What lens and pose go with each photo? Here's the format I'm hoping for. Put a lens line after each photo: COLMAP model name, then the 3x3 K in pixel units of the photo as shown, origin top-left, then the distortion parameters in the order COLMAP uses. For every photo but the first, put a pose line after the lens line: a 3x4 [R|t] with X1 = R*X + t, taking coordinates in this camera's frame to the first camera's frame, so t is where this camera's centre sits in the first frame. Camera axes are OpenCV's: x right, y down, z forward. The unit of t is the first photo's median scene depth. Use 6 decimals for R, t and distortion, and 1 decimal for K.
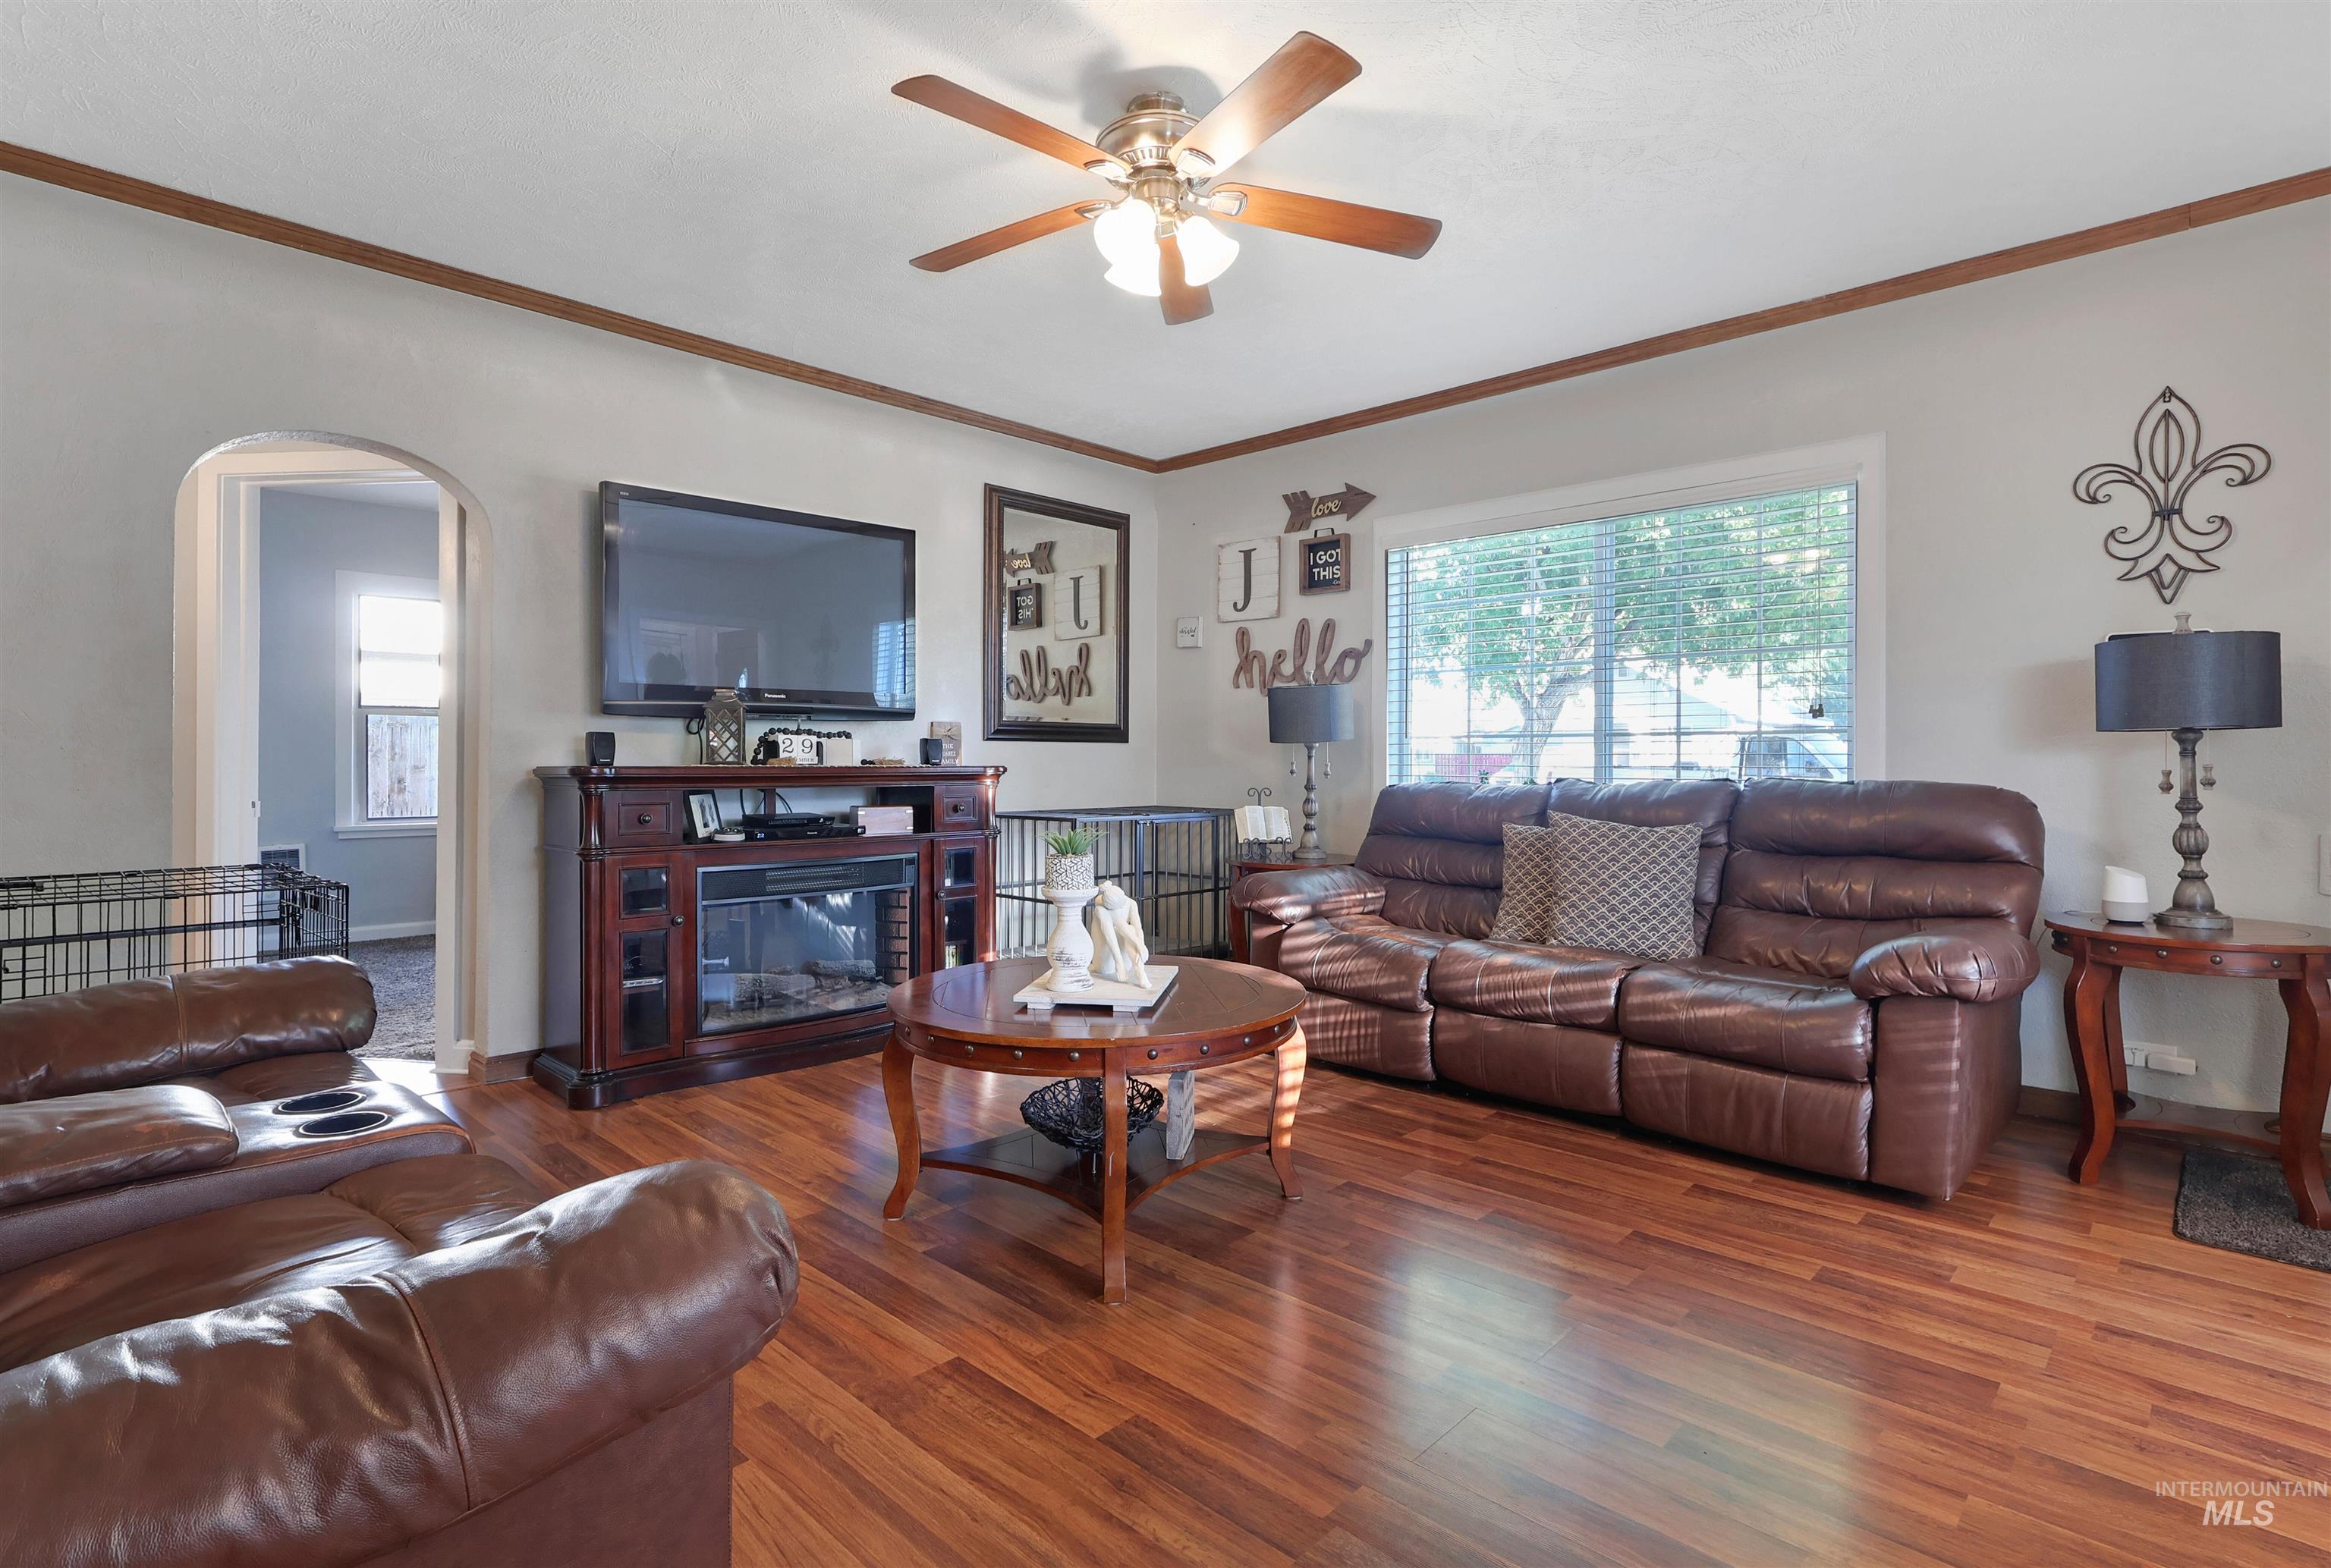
lens RADIAL K [[1142.5, 0, 1165.5], [0, 1142.5, 784.0], [0, 0, 1]] dist [0.000795, 0.000139]
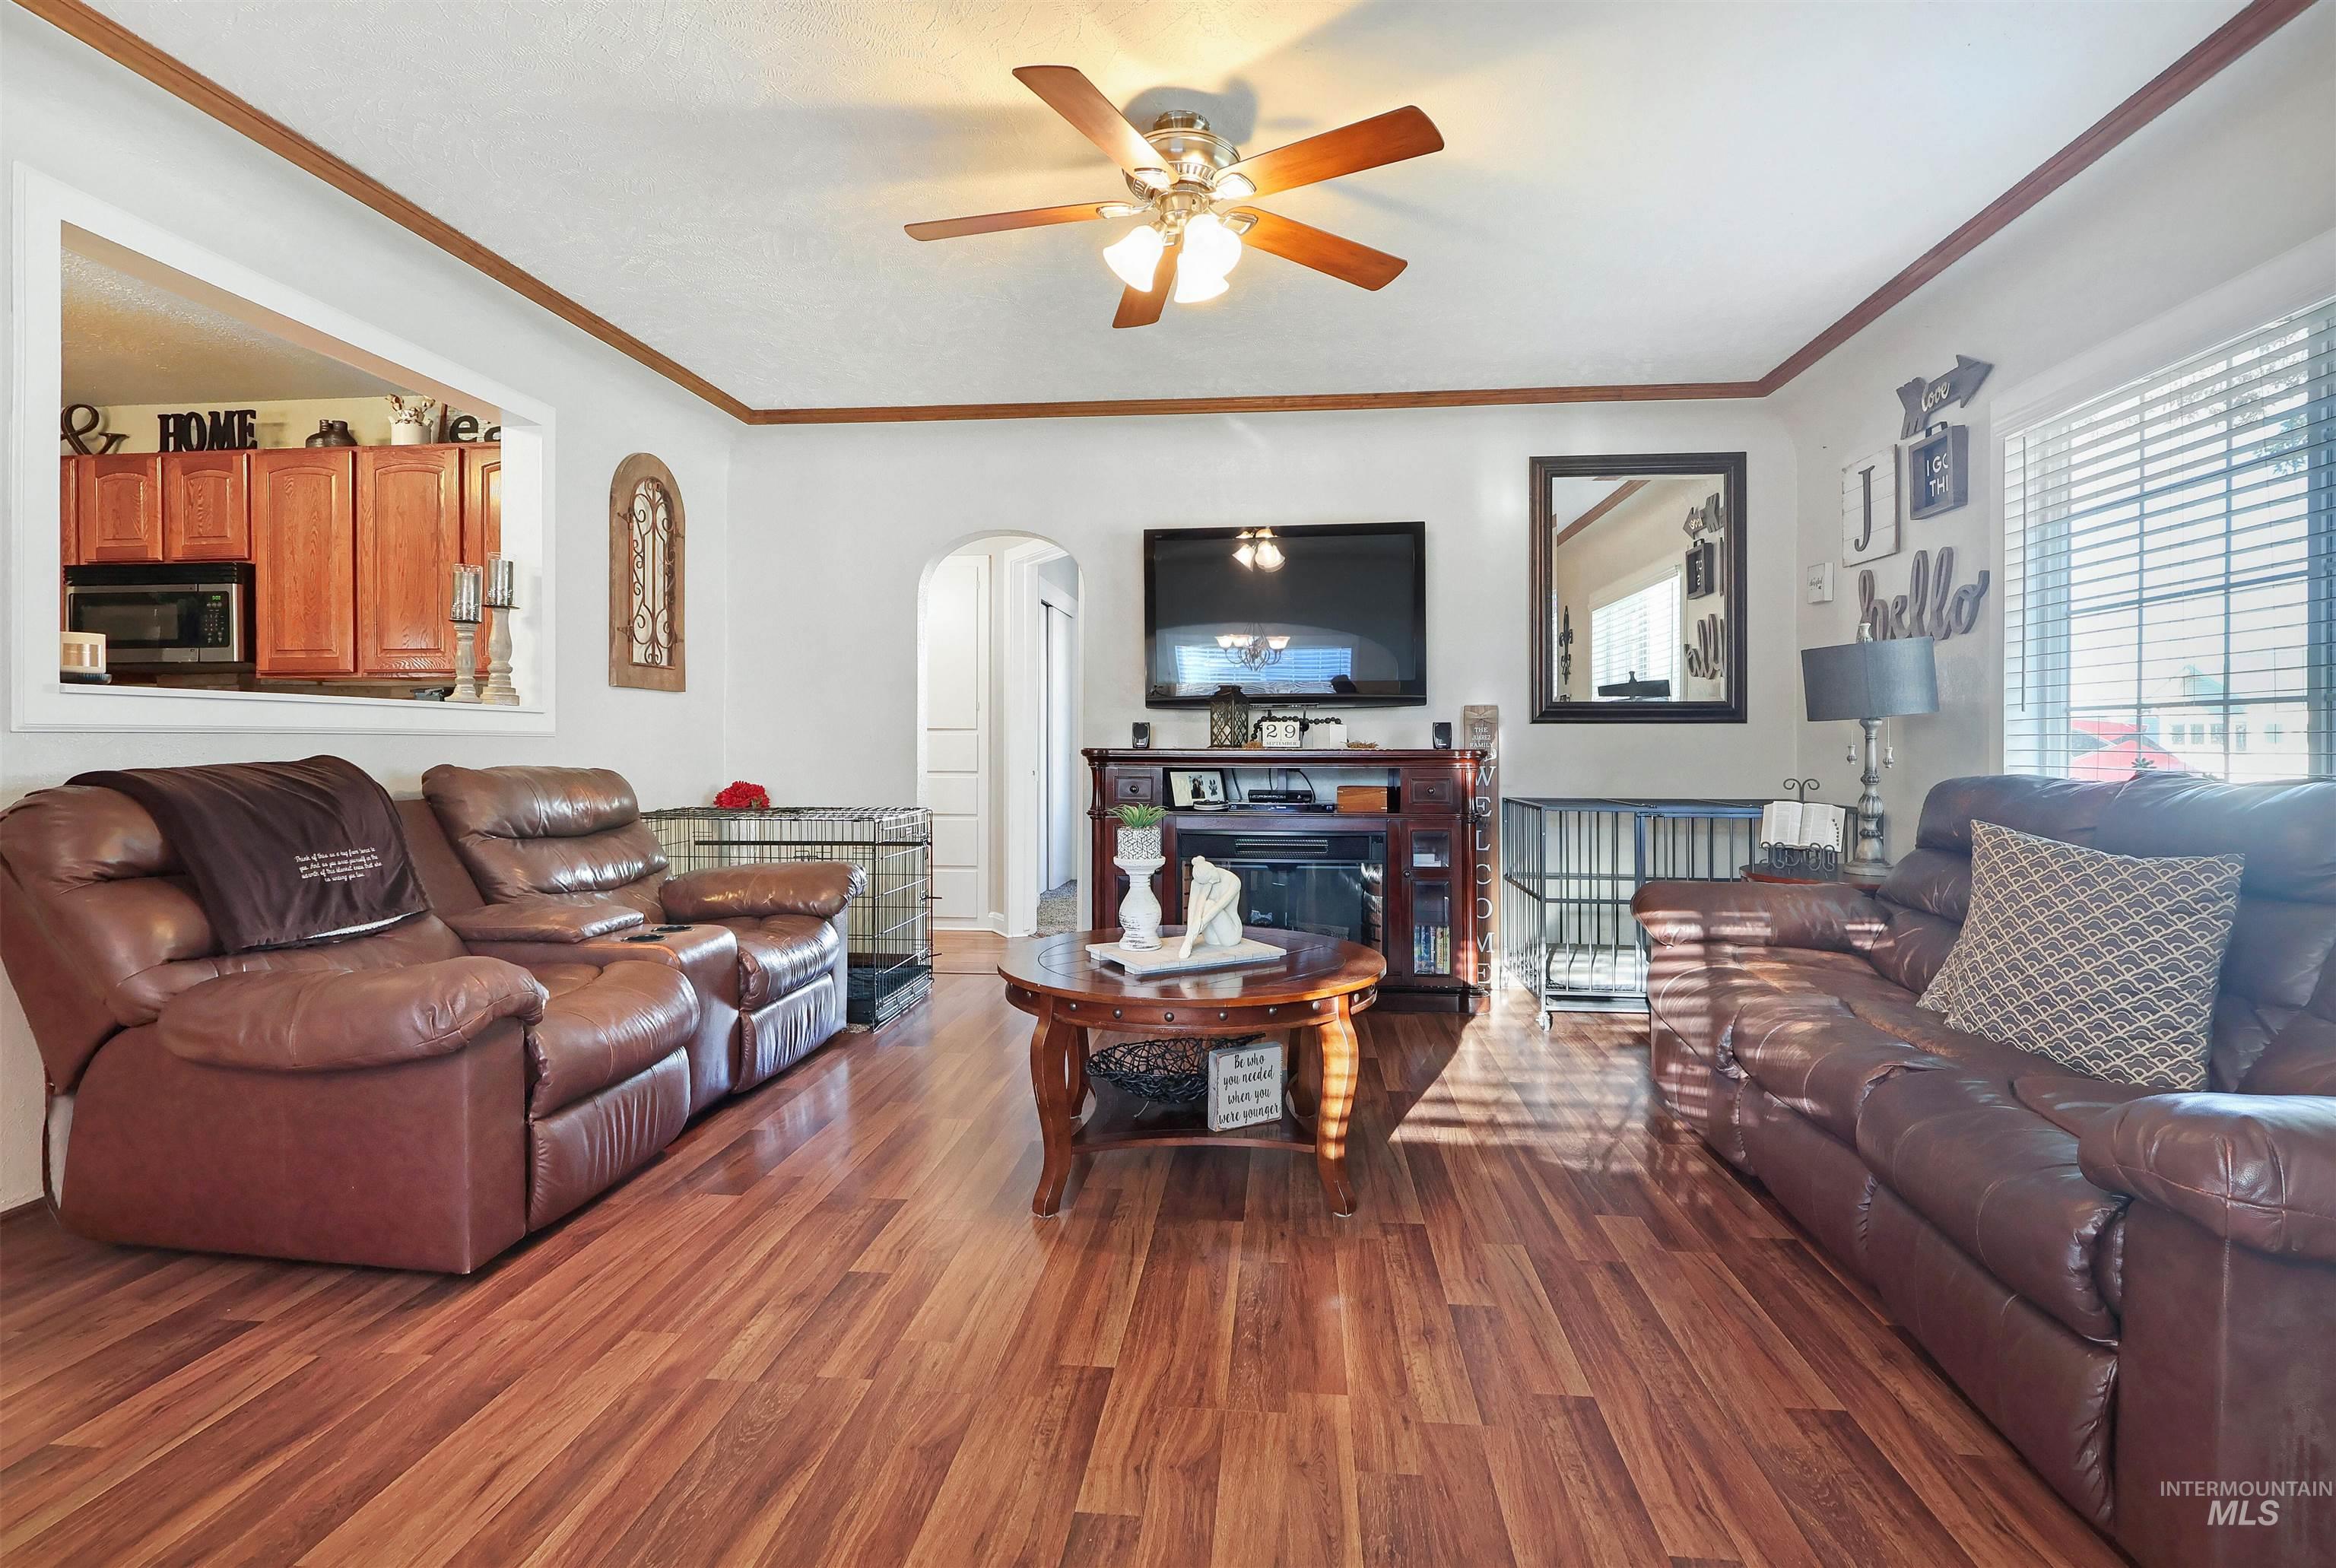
lens RADIAL K [[1121.0, 0, 1169.2], [0, 1121.0, 768.5], [0, 0, 1]] dist [-0.001048, -0.000010]
pose [[0.612036, 0.016643, -0.790655, 0.451063], [-0.016226, 0.999832, 0.008485, -0.003244], [0.790664, 0.007636, 0.612203, 0.200870]]
